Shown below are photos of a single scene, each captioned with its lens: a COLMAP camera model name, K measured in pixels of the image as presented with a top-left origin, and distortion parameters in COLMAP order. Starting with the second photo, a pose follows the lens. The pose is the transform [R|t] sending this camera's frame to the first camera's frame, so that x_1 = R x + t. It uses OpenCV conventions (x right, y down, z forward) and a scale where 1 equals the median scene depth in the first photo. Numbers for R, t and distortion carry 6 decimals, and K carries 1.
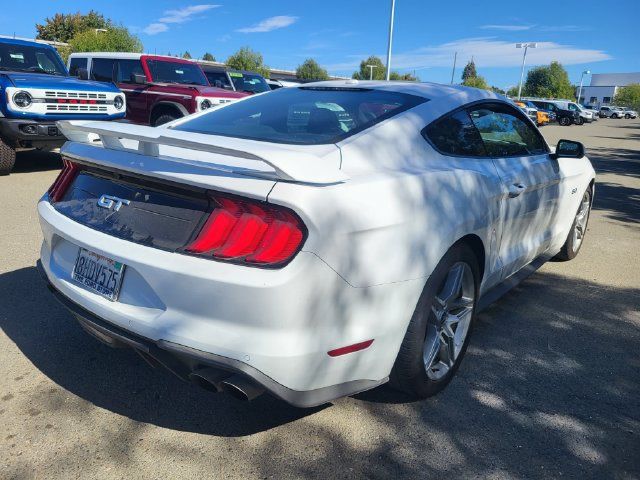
lens RADIAL K [[502.0, 0, 318.0], [0, 502.0, 223.4], [0, 0, 1]] dist [0.033605, -0.001903]
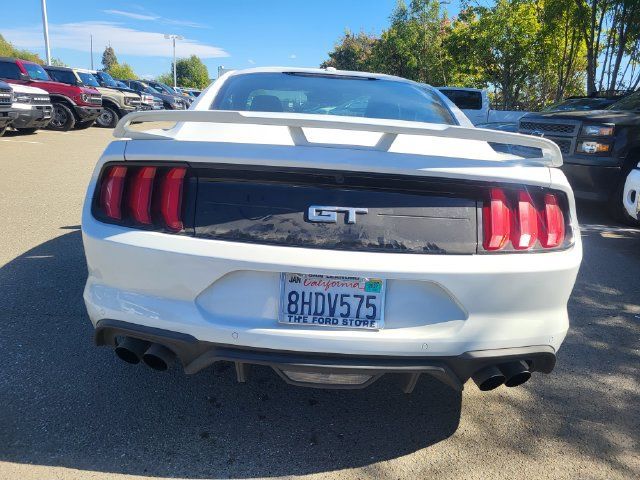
lens RADIAL K [[478.2, 0, 322.8], [0, 478.2, 240.0], [0, 0, 1]] dist [0.032037, -0.000013]
pose [[0.761228, -0.165109, 0.627113, -0.872693], [0.124198, 0.986263, 0.108908, -0.083019], [-0.636480, -0.005018, 0.771277, 0.416817]]
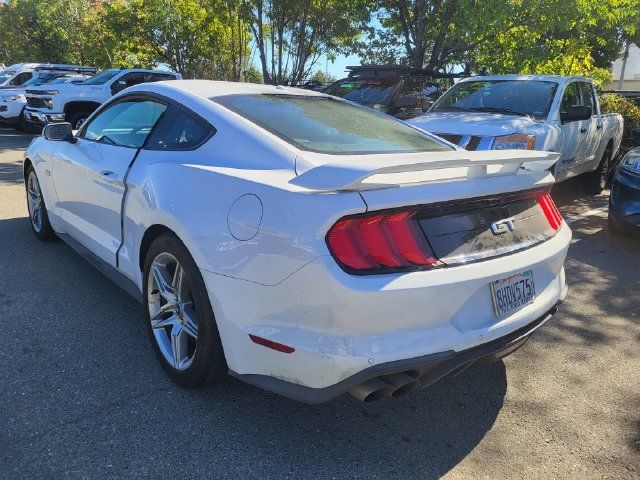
lens RADIAL K [[470.6, 0, 322.4], [0, 470.6, 237.2], [0, 0, 1]] dist [0.059039, -0.004354]
pose [[0.166437, -0.296796, 0.940325, -1.361430], [0.198479, 0.944191, 0.262886, -0.342460], [-0.965870, 0.142881, 0.216056, 1.118767]]
